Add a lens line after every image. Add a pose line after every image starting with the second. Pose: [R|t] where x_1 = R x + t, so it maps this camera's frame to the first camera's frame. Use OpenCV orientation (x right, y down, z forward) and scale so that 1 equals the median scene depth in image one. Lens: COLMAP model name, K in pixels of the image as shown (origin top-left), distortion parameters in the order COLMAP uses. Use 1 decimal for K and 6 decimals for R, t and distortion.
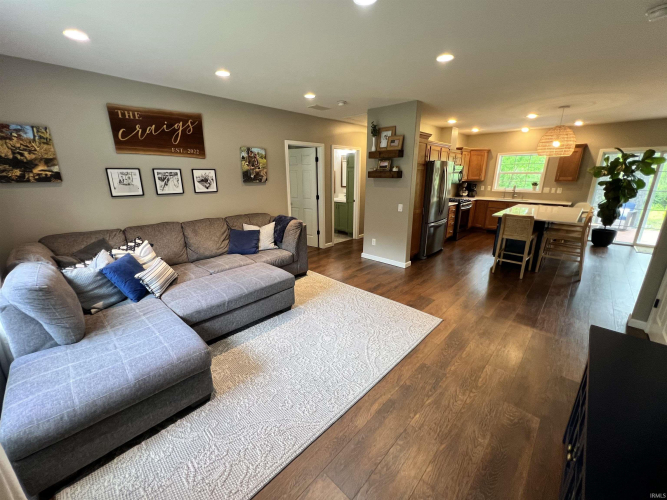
lens RADIAL K [[269.5, 0, 332.6], [0, 269.5, 251.2], [0, 0, 1]] dist [-0.002098, 0.000068]
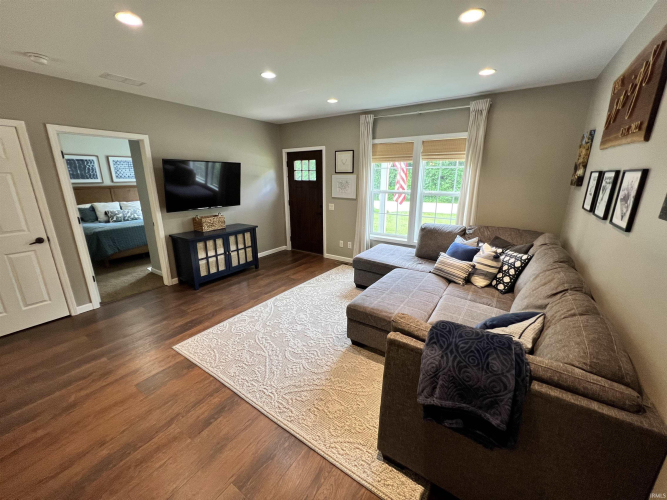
lens RADIAL K [[269.6, 0, 333.6], [0, 269.6, 249.7], [0, 0, 1]] dist [0.004100, -0.000220]
pose [[-0.986419, 0.044179, -0.158195, 0.018956], [-0.045324, 0.852533, 0.520704, -0.476756], [0.157870, 0.520803, -0.838953, 1.605494]]
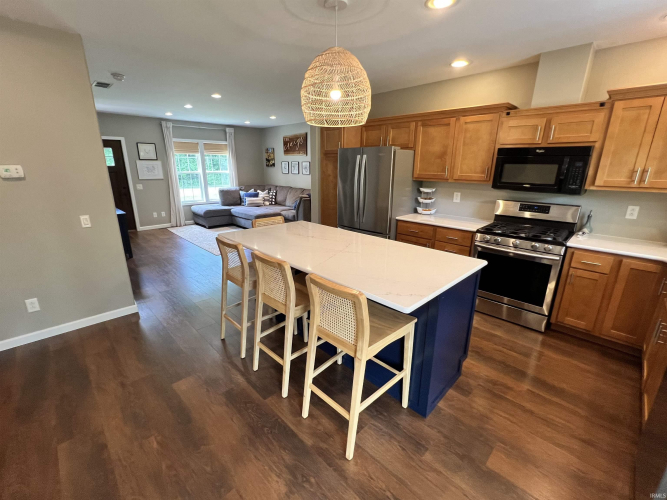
lens RADIAL K [[292.1, 0, 333.6], [0, 292.1, 250.1], [0, 0, 1]] dist [0.000608, 0.000076]
pose [[-0.035751, 0.279365, -0.959519, 1.993954], [-0.281361, 0.918481, 0.277900, -0.433182], [0.958936, 0.279907, 0.045766, 1.533560]]
